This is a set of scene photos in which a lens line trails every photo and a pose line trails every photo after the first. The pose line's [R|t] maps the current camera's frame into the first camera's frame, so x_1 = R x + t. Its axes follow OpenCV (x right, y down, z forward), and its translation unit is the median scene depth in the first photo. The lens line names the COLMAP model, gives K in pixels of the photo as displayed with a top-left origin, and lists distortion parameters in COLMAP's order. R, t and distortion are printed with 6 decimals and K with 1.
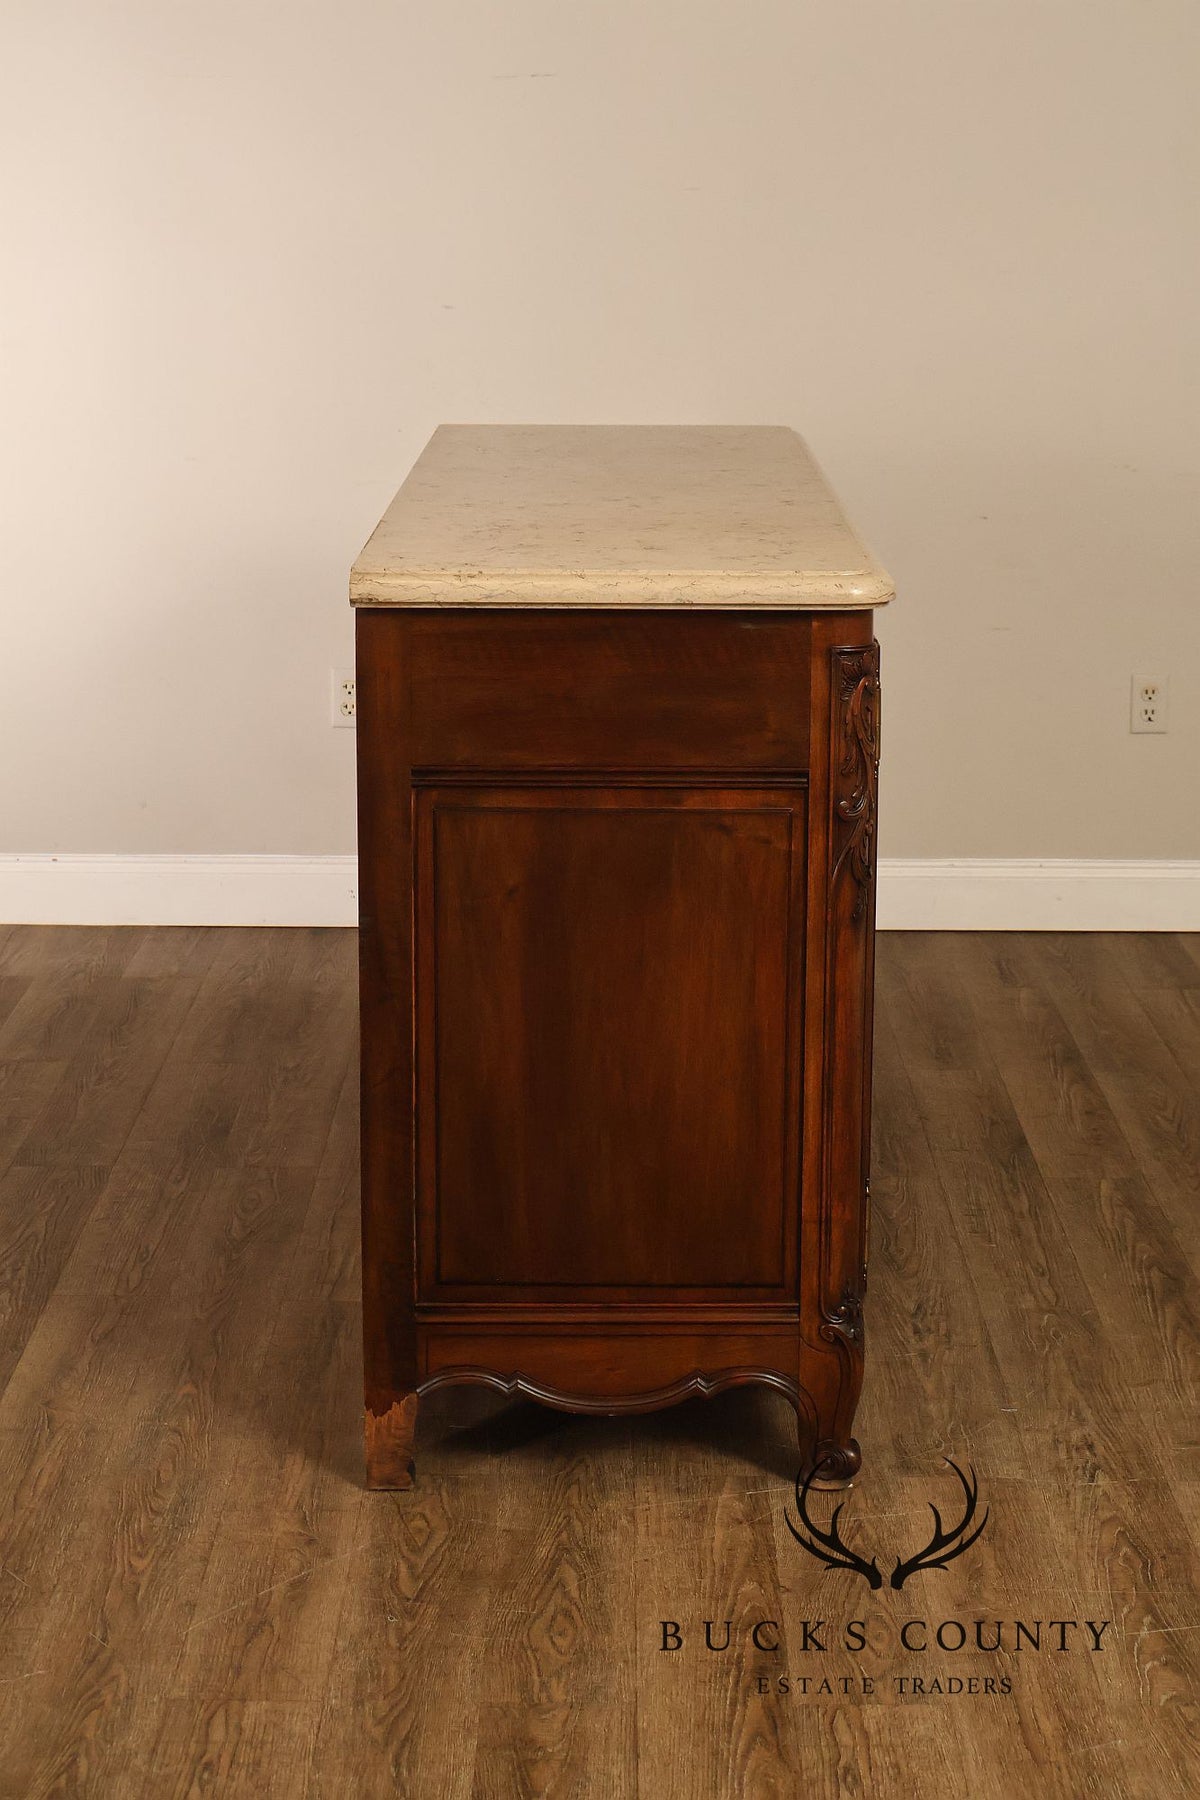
lens RADIAL K [[3553.5, 0, 606.9], [0, 3553.5, 900.4], [0, 0, 1]] dist [-0.025294, 0.000000]
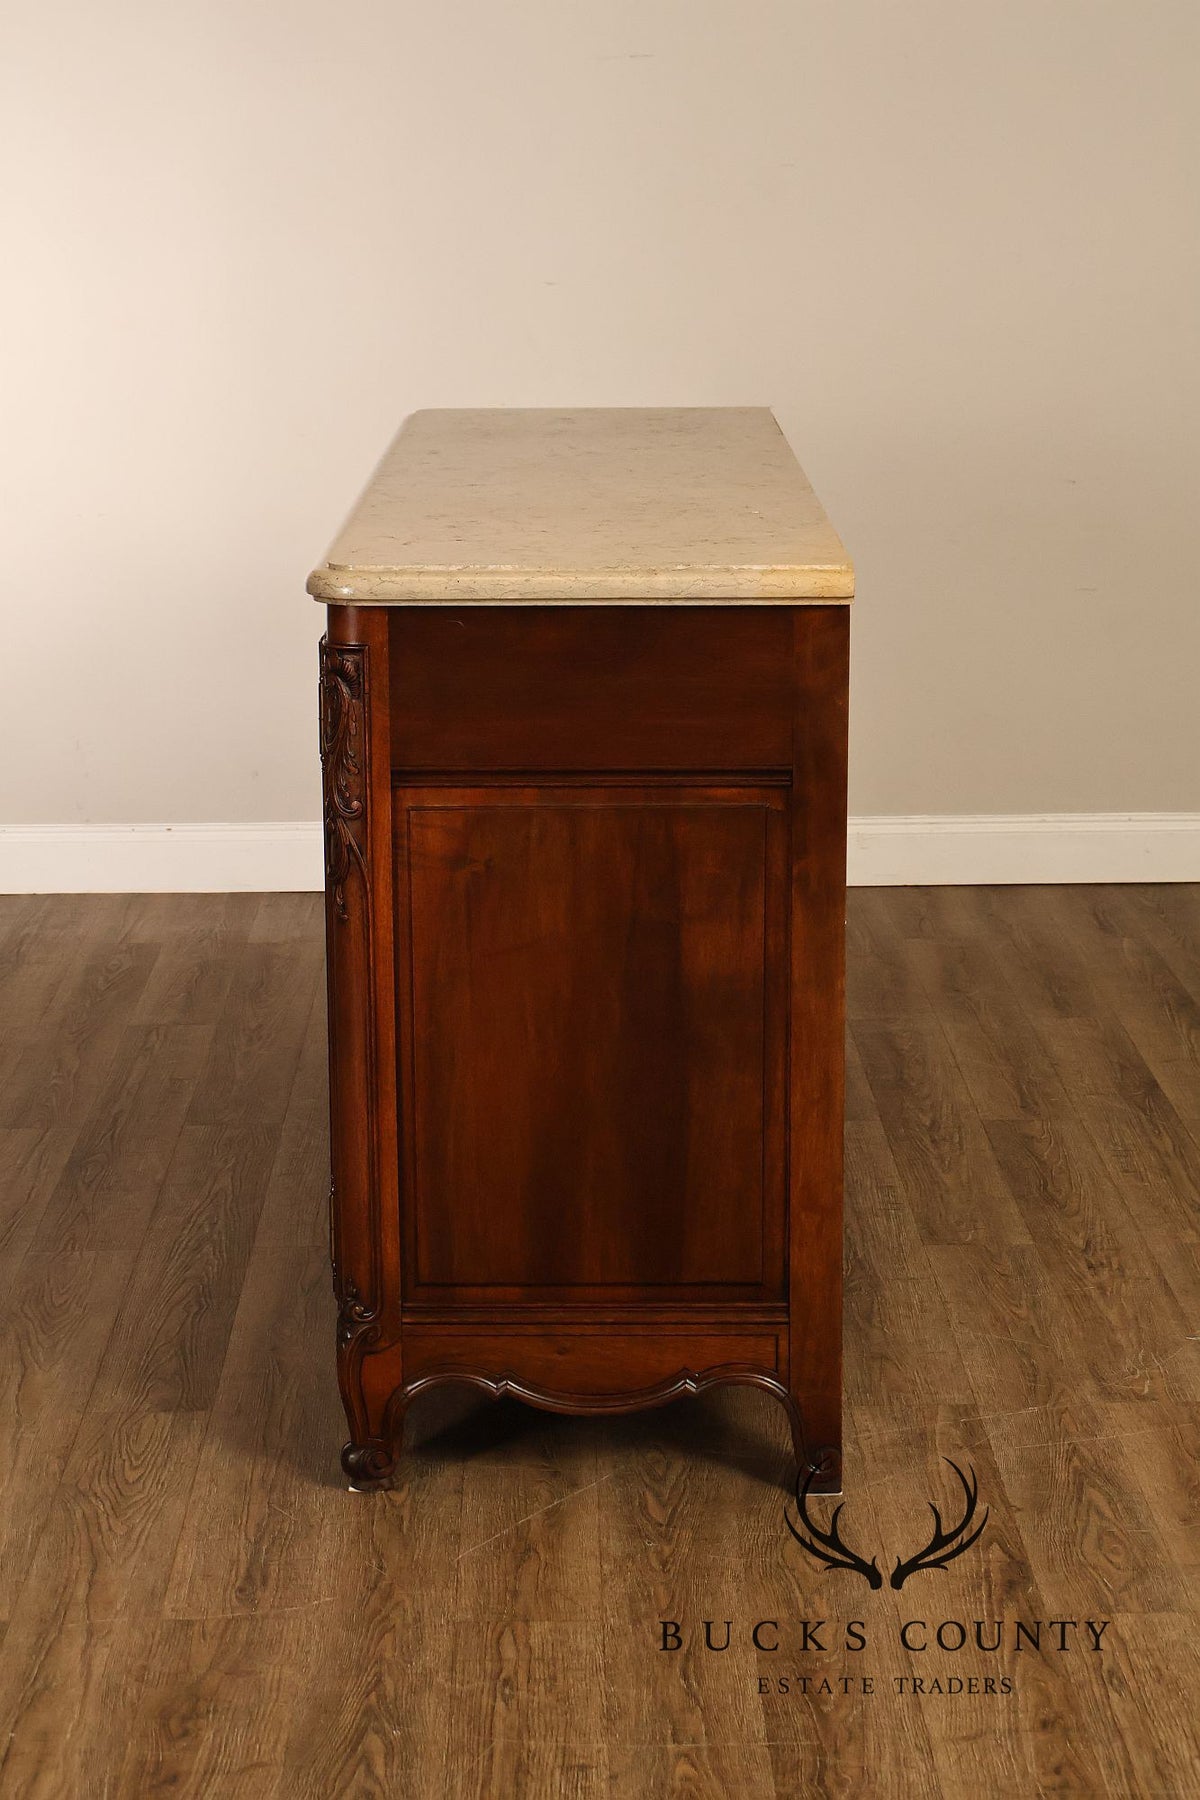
lens RADIAL K [[3553.5, 0, 597.5], [0, 3553.5, 897.7], [0, 0, 1]] dist [-0.025294, 0.000000]
pose [[0.999760, -0.016511, 0.014384, -0.085929], [0.016370, 0.999818, 0.009838, 0.000583], [-0.014543, -0.009600, 0.999848, -0.048217]]
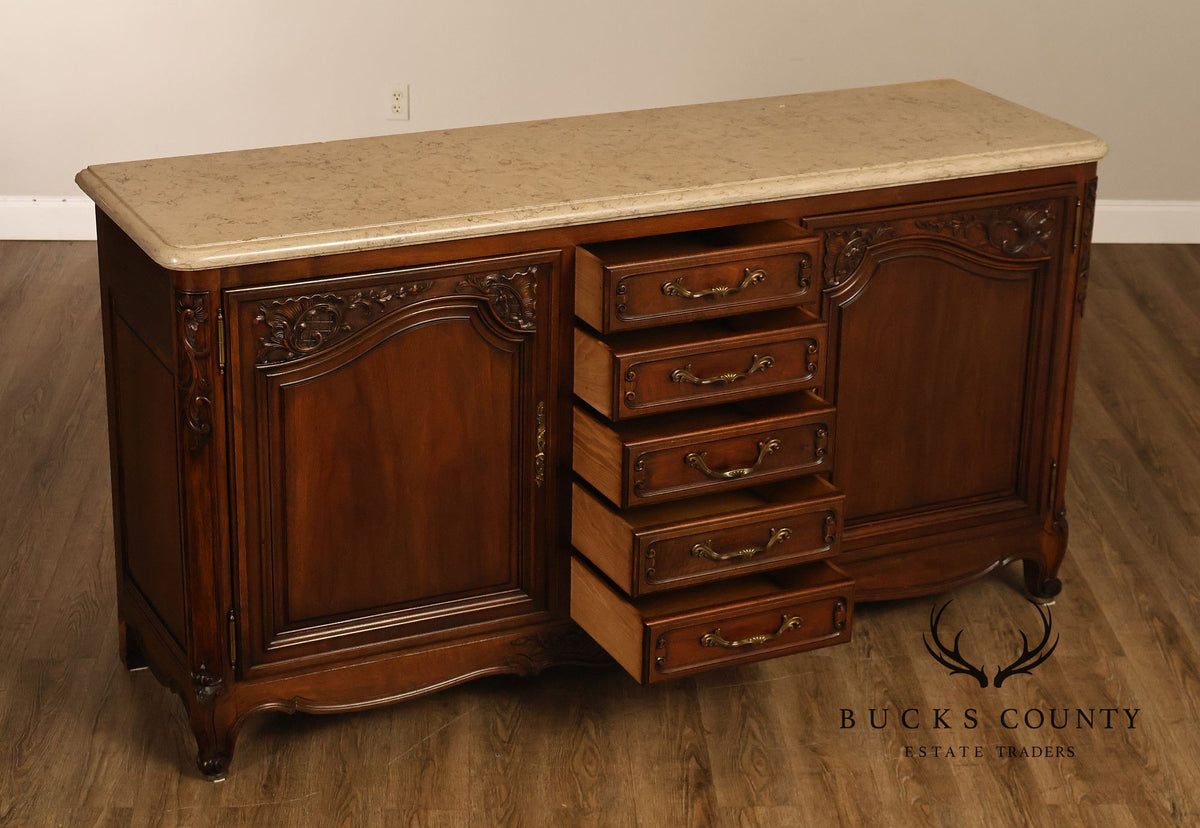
lens RADIAL K [[2433.2, 0, 593.5], [0, 2433.2, 412.9], [0, 0, 1]] dist [-0.002949, 0.000000]
pose [[0.998765, -0.007070, 0.049169, -0.070055], [-0.000994, 0.986779, 0.162067, -0.175584], [-0.049665, -0.161916, 0.985554, -0.220348]]
